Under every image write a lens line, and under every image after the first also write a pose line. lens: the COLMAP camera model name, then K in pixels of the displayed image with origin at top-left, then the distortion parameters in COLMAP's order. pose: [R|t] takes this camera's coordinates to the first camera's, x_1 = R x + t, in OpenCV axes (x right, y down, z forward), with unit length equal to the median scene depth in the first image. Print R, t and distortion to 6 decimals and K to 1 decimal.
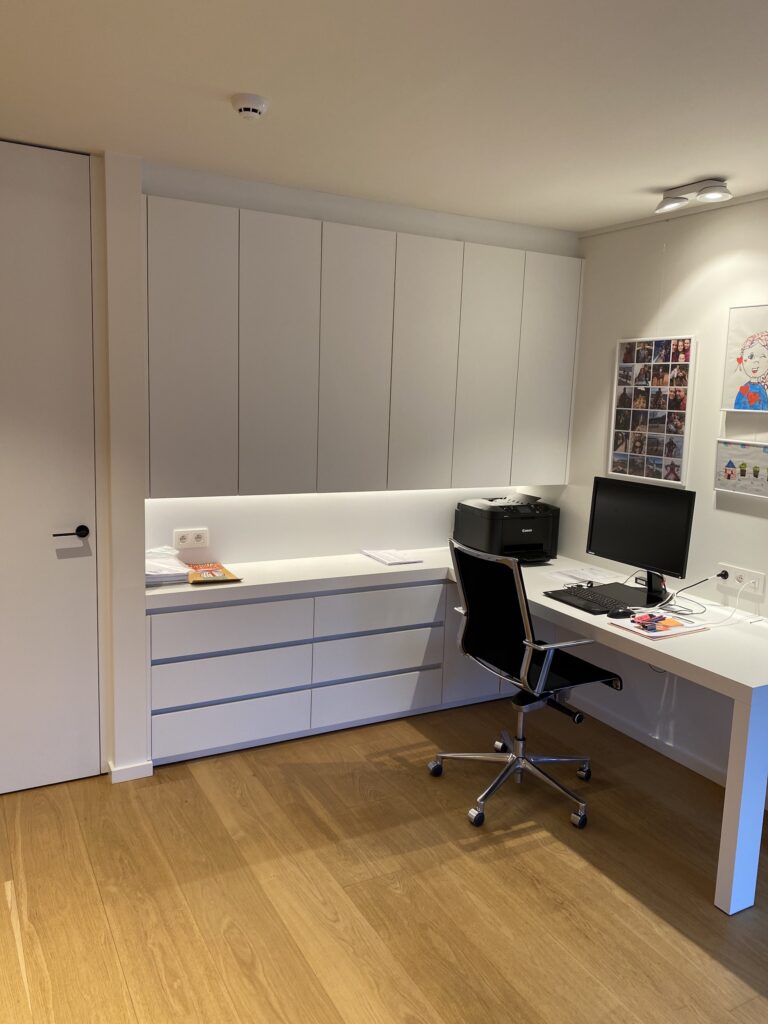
lens RADIAL K [[793.2, 0, 384.0], [0, 793.2, 512.0], [0, 0, 1]] dist [0.065813, -0.077230]
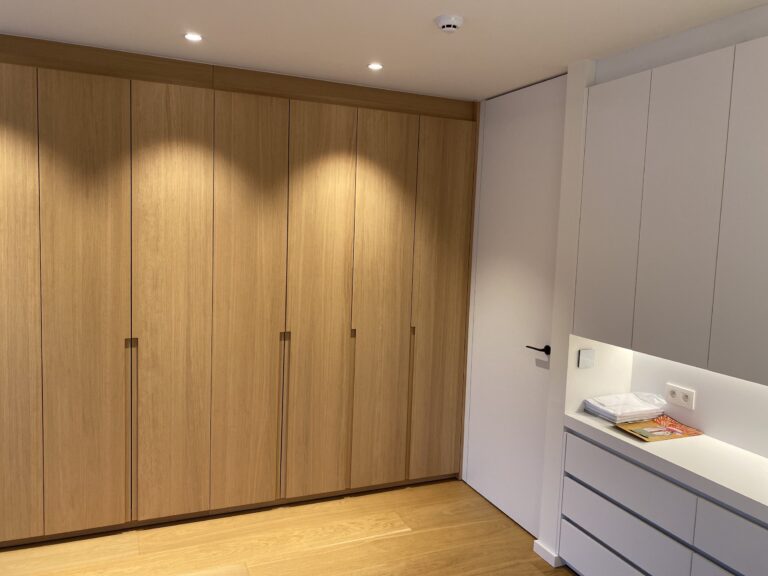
lens RADIAL K [[594.9, 0, 384.0], [0, 594.9, 288.0], [0, 0, 1]] dist [0.065813, -0.077230]
pose [[-0.103717, 0.057896, -0.992920, 0.637939], [-0.193349, 0.978086, 0.077228, -0.101878], [0.975633, 0.199990, -0.090250, 0.805516]]
